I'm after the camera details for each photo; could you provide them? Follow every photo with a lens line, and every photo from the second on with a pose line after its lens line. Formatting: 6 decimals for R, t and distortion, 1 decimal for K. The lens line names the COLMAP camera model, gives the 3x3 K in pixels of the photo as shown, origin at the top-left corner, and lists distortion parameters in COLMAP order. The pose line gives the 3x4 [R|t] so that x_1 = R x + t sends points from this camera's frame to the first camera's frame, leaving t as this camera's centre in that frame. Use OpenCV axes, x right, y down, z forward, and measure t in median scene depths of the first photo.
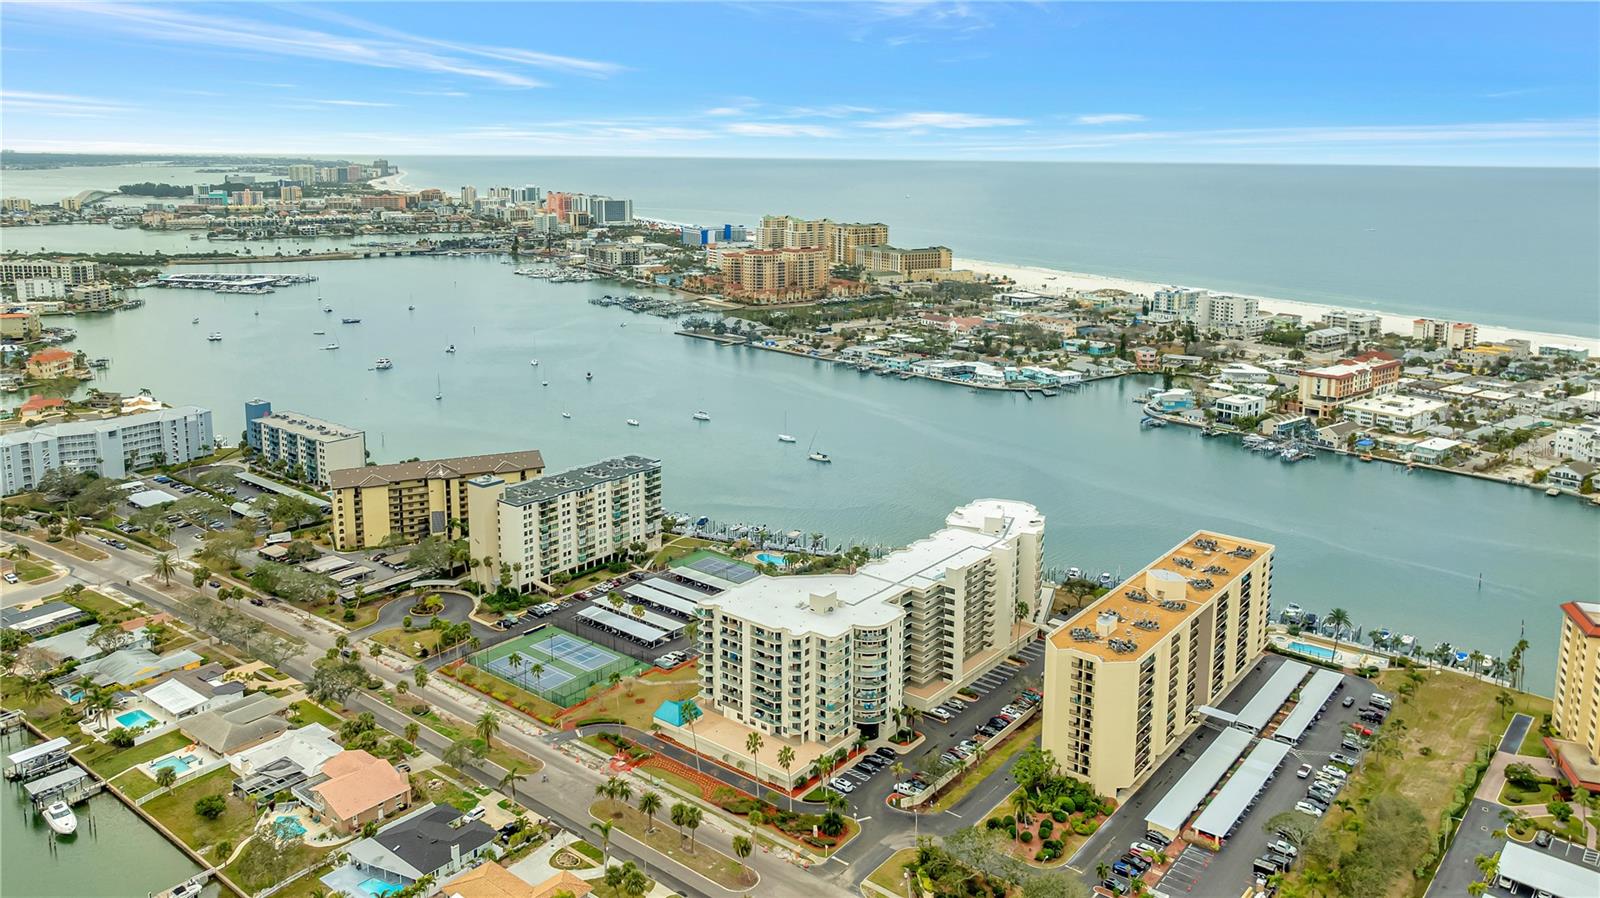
lens RADIAL K [[1154.9, 0, 778.4], [0, 1154.9, 328.5], [0, 0, 1]] dist [0.002269, -0.045561]
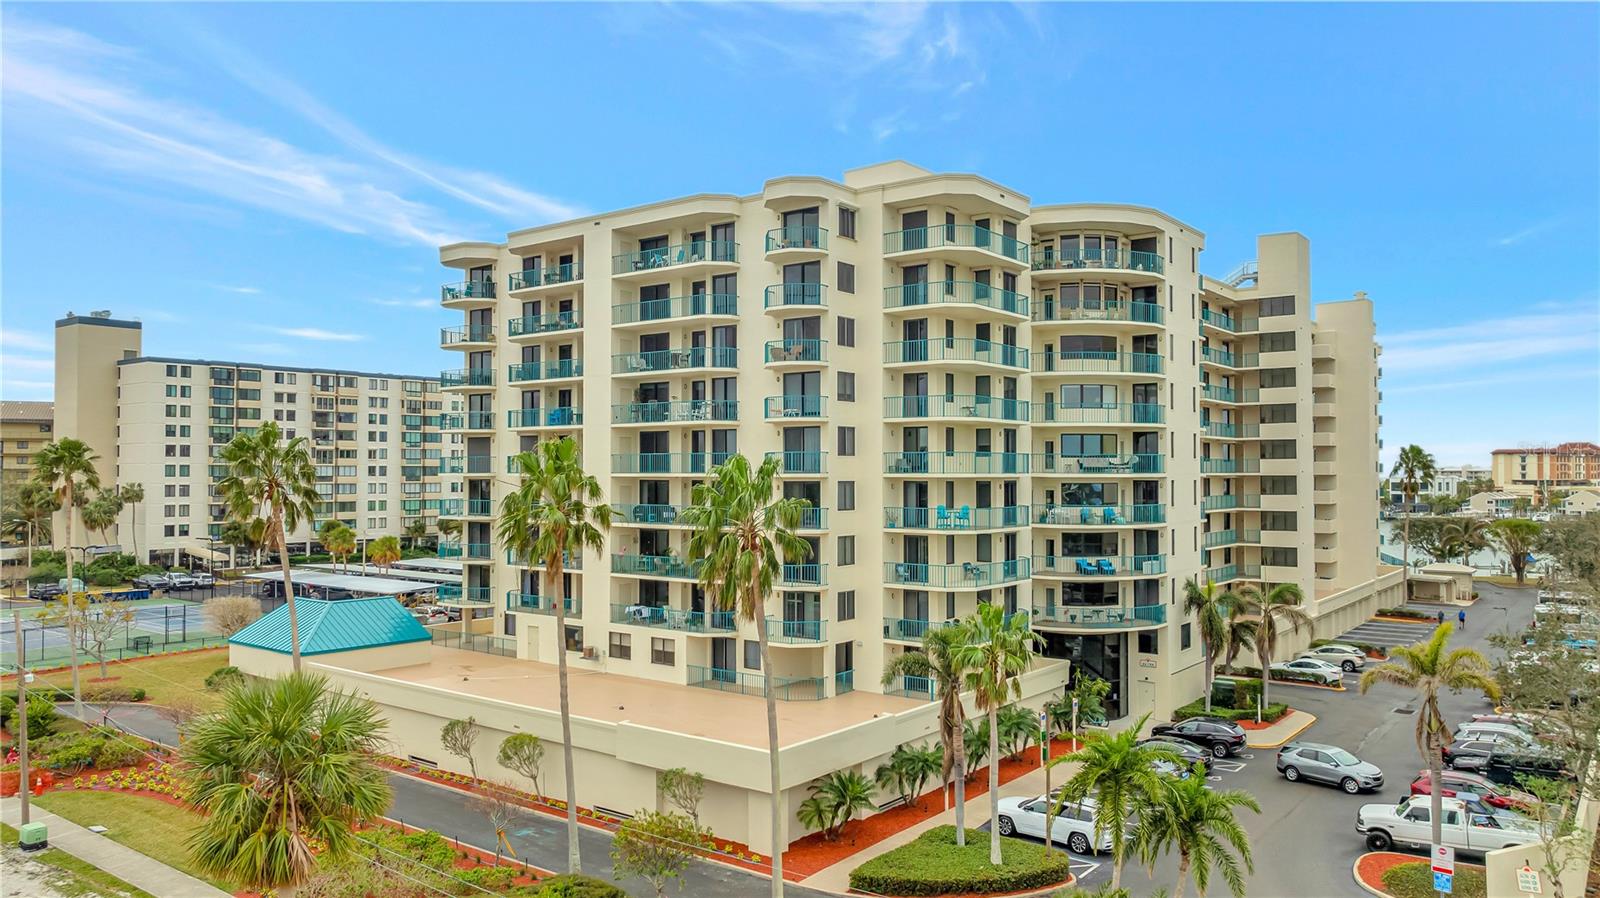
lens RADIAL K [[1132.4, 0, 802.7], [0, 1132.4, 447.7], [0, 0, 1]] dist [-0.038102, -0.000696]
pose [[0.999428, -0.002565, 0.033731, 0.006443], [0.008374, 0.984846, -0.173229, 0.265488], [-0.032776, 0.173413, 0.984304, 0.589763]]
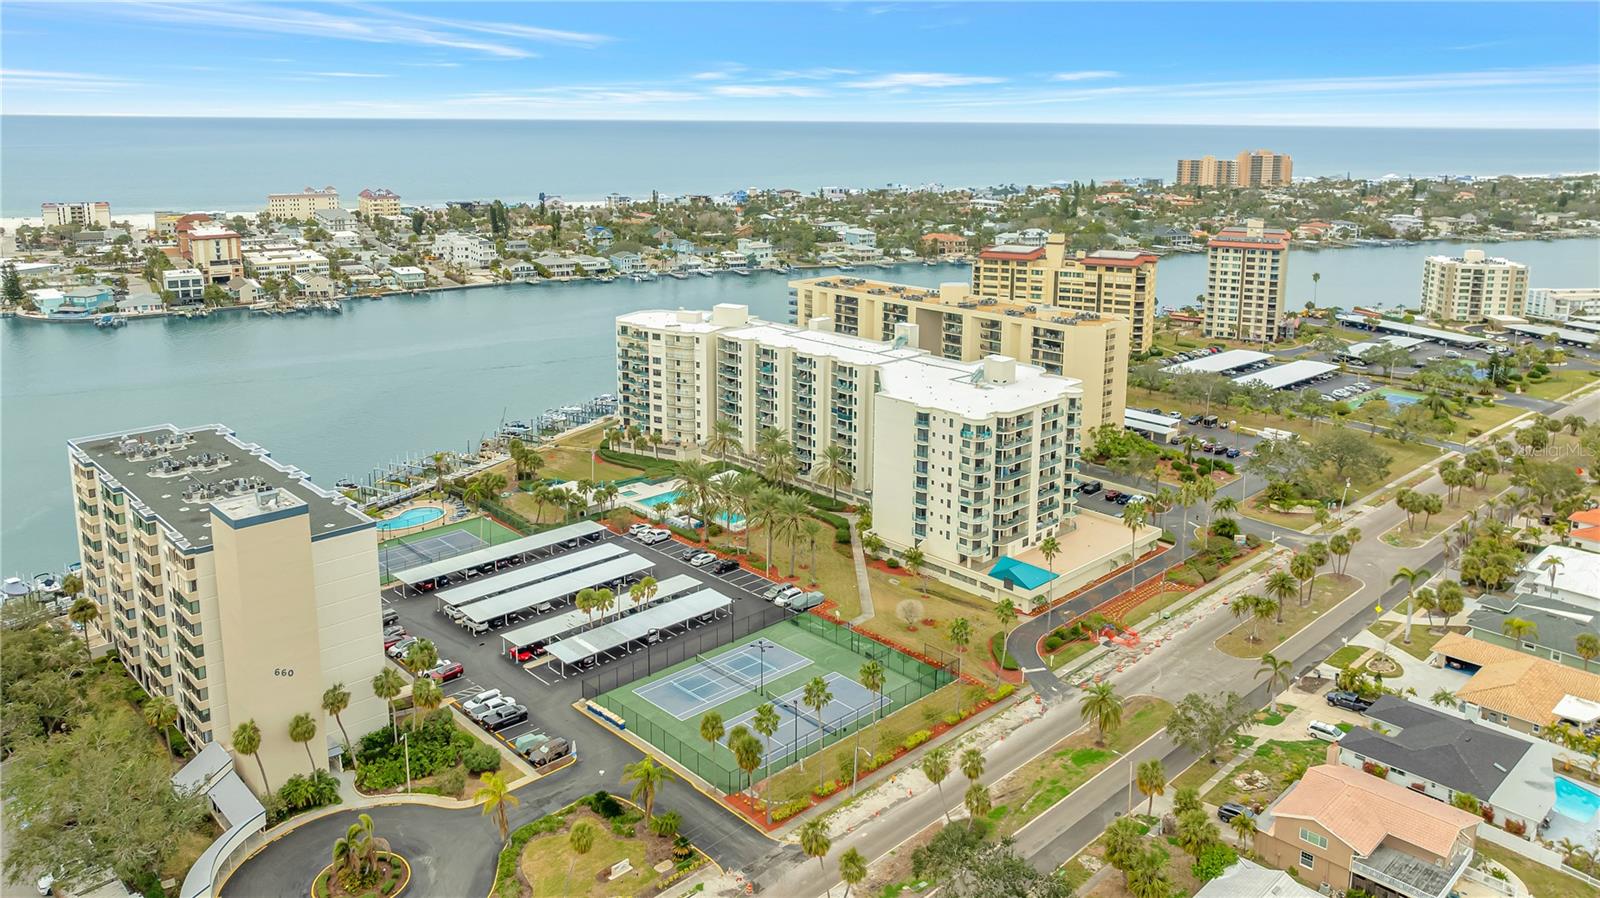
lens RADIAL K [[1168.5, 0, 802.2], [0, 1168.5, 349.0], [0, 0, 1]] dist [-0.011690, -0.001014]
pose [[0.113762, -0.201879, 0.972781, -0.595999], [0.143683, 0.972187, 0.184953, 0.042381], [-0.983063, 0.118732, 0.139604, 0.801946]]
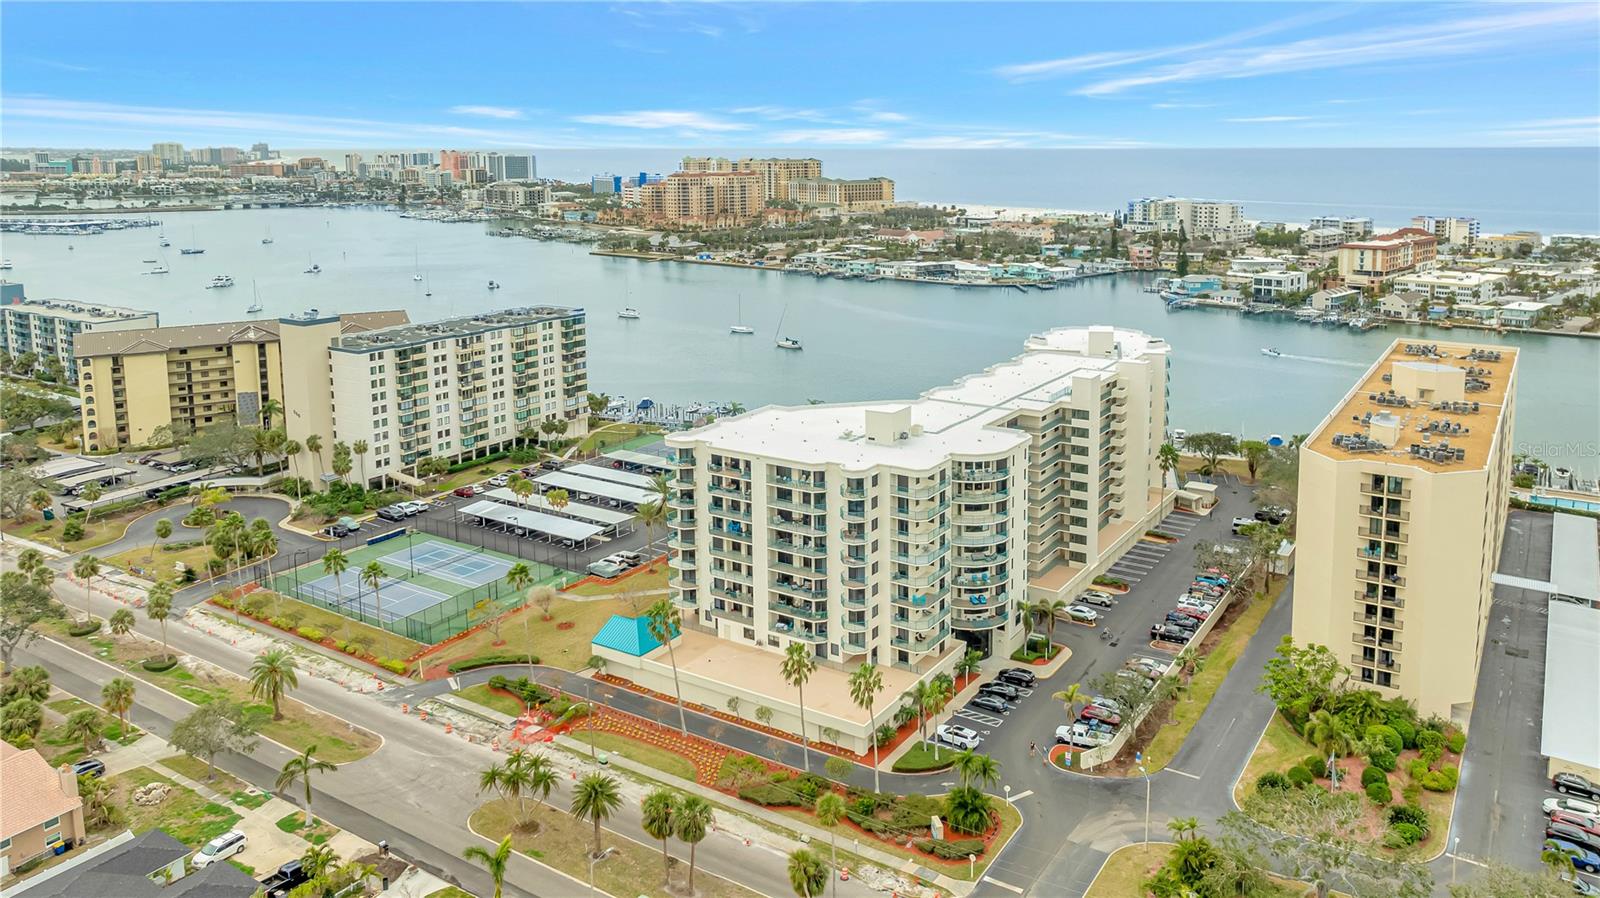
lens RADIAL K [[1163.8, 0, 829.2], [0, 1163.8, 294.4], [0, 0, 1]] dist [-0.014476, -0.004175]
pose [[0.992593, -0.026066, 0.118657, -0.044868], [0.028811, 0.999354, -0.021481, 0.145091], [-0.118020, 0.024741, 0.992703, 0.339028]]
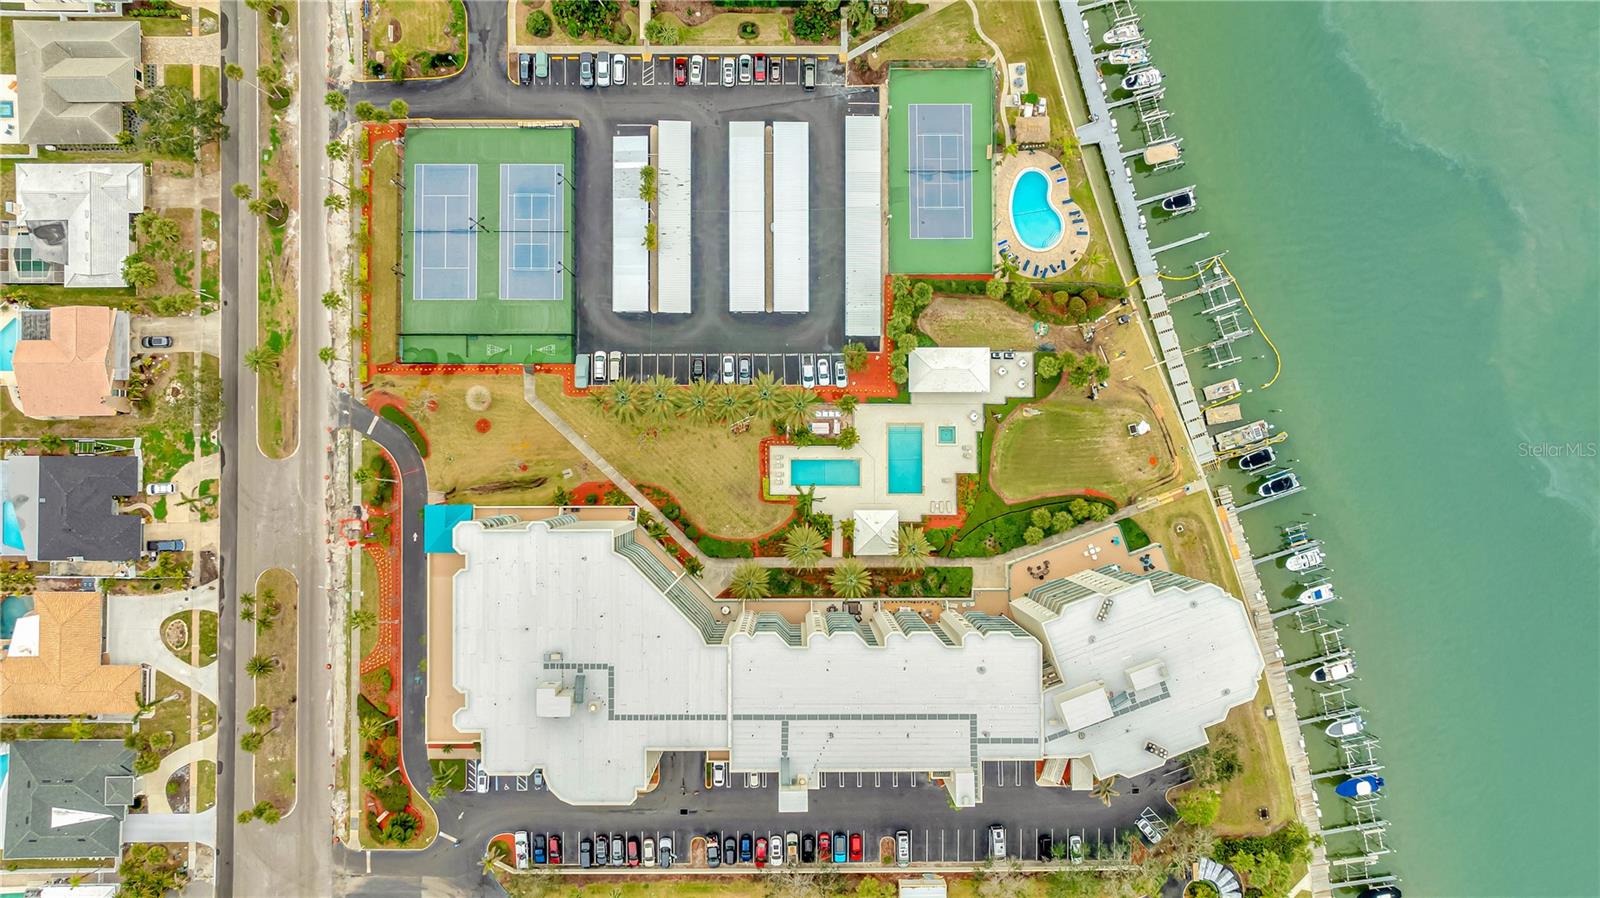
lens RADIAL K [[1124.0, 0, 808.6], [0, 1124.0, 457.4], [0, 0, 1]] dist [-0.016454, -0.001379]
pose [[0.639396, 0.768664, -0.018115, 0.029968], [-0.116701, 0.120309, 0.985853, -0.317576], [0.759970, -0.628236, 0.166629, 0.854313]]
